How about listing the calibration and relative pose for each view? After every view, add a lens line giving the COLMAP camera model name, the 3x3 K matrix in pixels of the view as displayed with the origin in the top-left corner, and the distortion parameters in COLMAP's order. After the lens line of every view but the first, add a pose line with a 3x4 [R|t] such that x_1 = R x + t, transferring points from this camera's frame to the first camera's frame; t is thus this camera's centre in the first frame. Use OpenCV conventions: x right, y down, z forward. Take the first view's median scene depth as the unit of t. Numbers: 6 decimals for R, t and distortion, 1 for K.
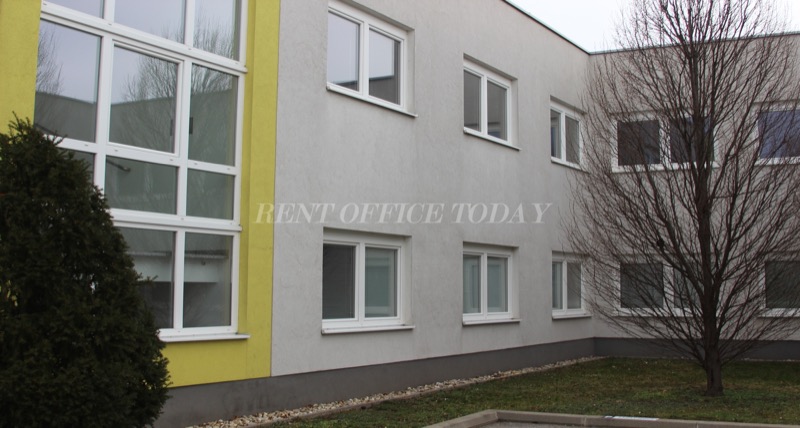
lens RADIAL K [[1040.1, 0, 426.1], [0, 1040.1, 183.5], [0, 0, 1]] dist [-0.141905, 0.046170]
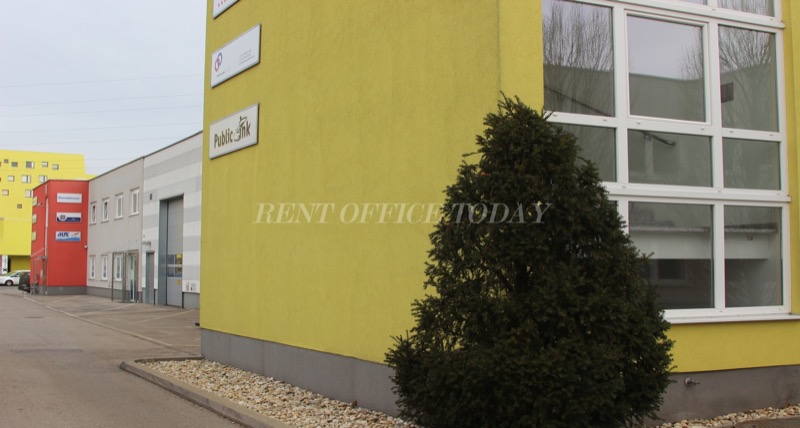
lens RADIAL K [[1040.1, 0, 426.1], [0, 1040.1, 183.5], [0, 0, 1]] dist [-0.141905, 0.046170]
pose [[0.820516, -0.046860, -0.569700, 0.105790], [0.058632, 0.998277, 0.002333, 0.012721], [0.568609, -0.035317, 0.821849, 0.110604]]
